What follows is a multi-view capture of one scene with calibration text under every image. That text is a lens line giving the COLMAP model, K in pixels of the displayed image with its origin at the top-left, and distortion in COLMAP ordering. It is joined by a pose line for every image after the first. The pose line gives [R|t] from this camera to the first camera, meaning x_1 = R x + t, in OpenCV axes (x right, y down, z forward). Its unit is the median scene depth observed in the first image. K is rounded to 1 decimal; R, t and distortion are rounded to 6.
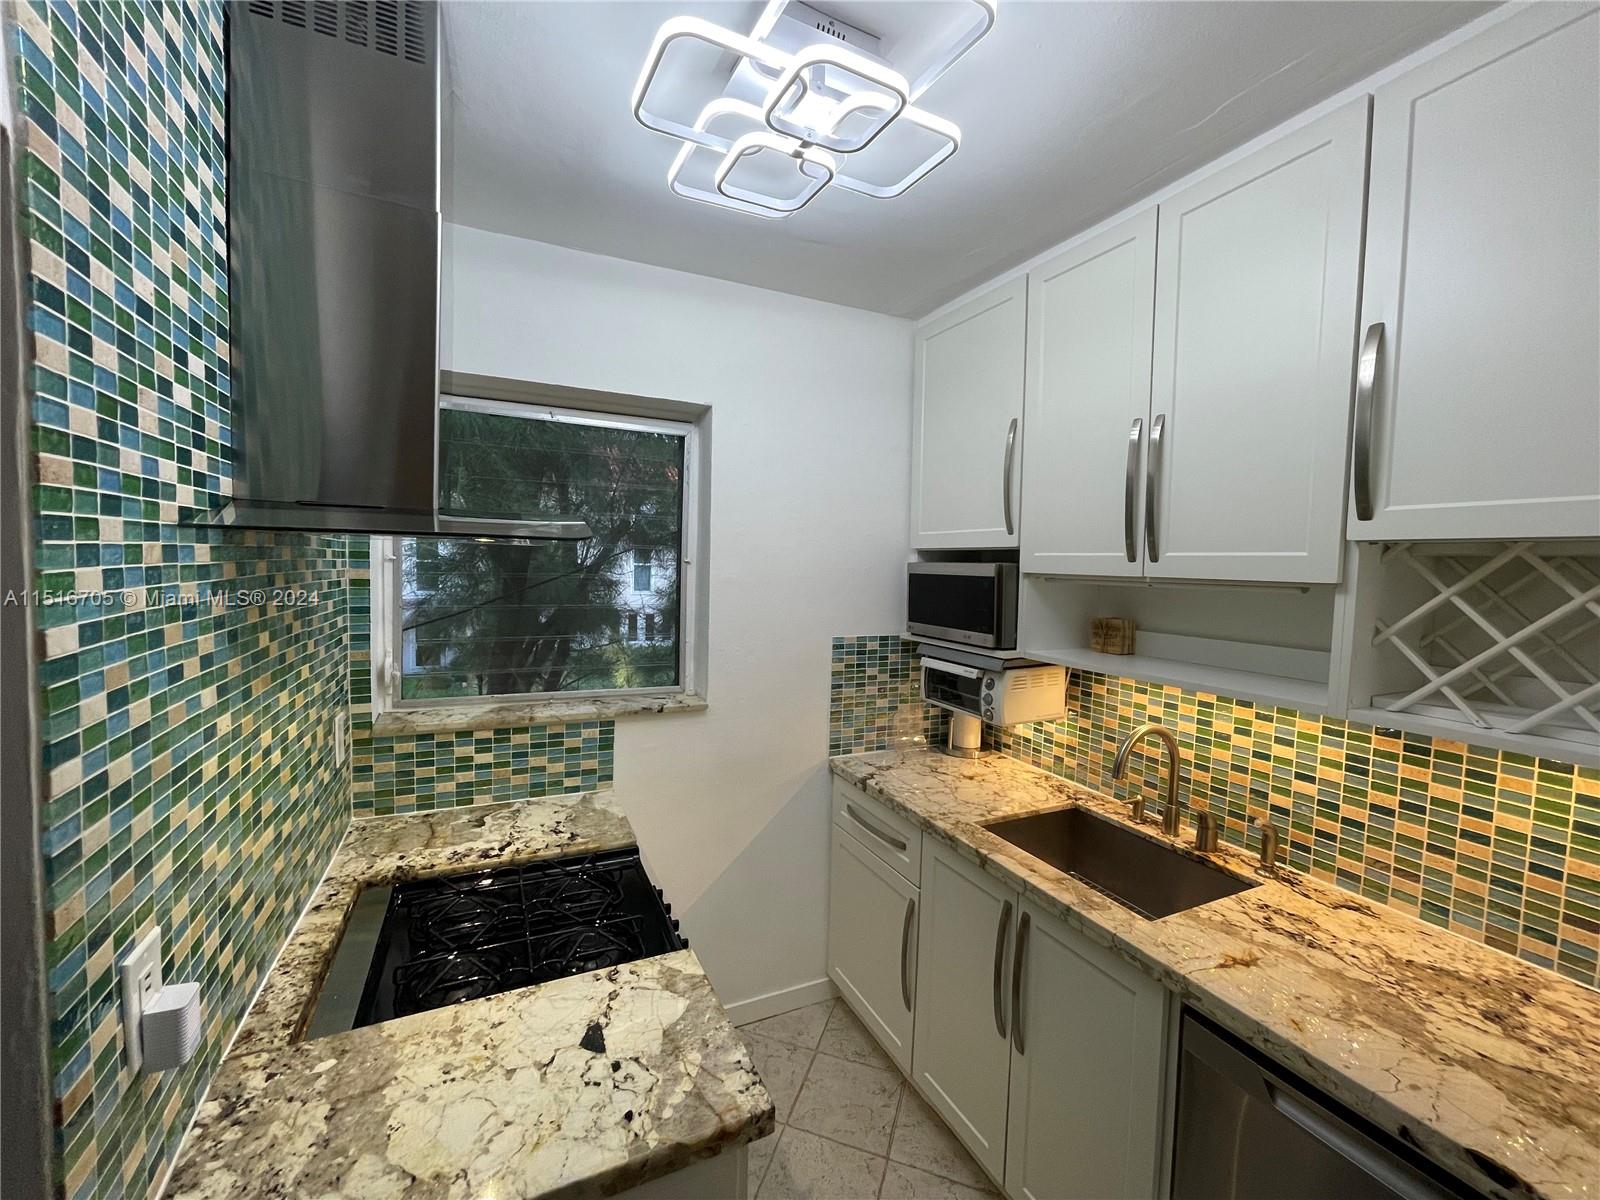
lens RADIAL K [[647.8, 0, 795.4], [0, 647.8, 595.1], [0, 0, 1]] dist [-0.001907, 0.000080]
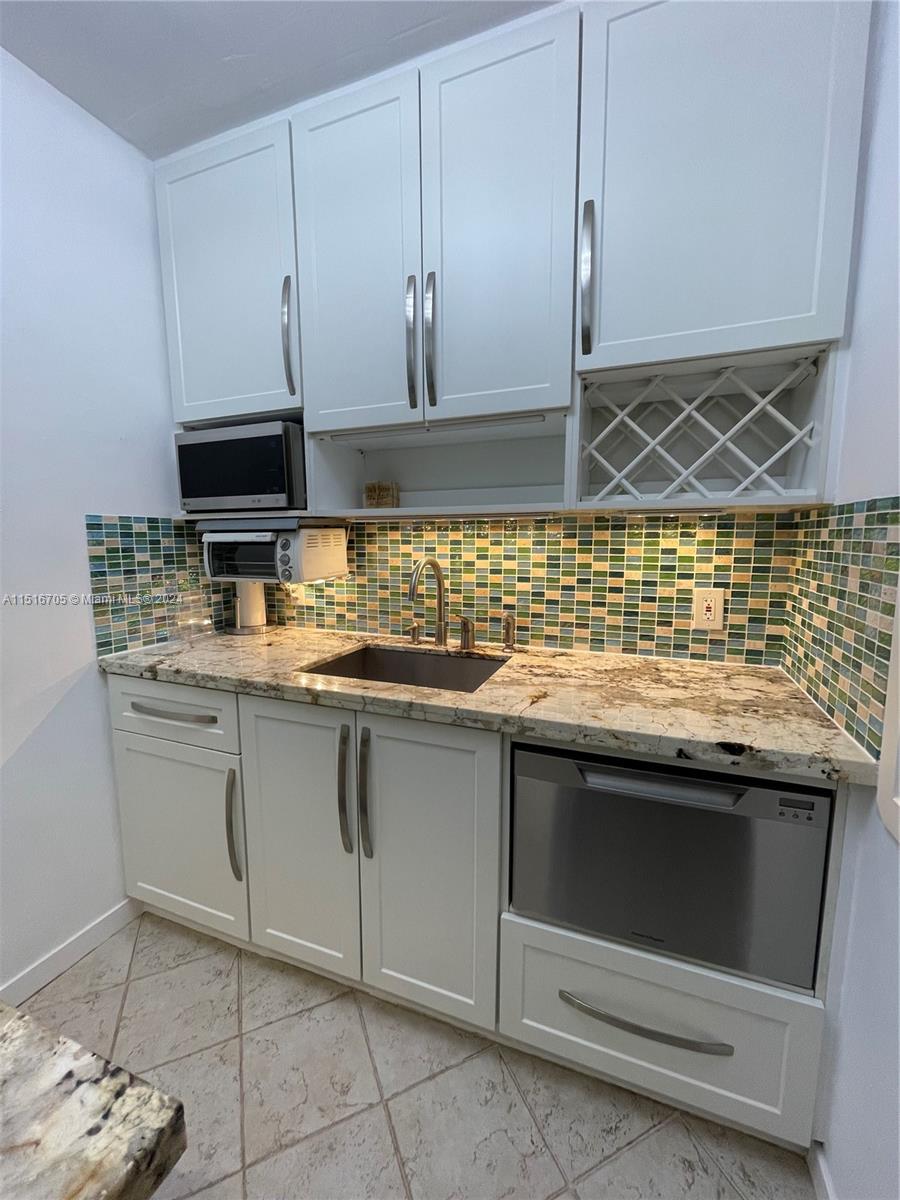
lens RADIAL K [[485.9, 0, 450.7], [0, 485.9, 596.7], [0, 0, 1]] dist [-0.001907, 0.000080]
pose [[0.727172, -0.107284, 0.678020, -0.049717], [0.056932, 0.993734, 0.096181, 0.196584], [-0.684090, -0.031339, 0.728724, 0.313433]]
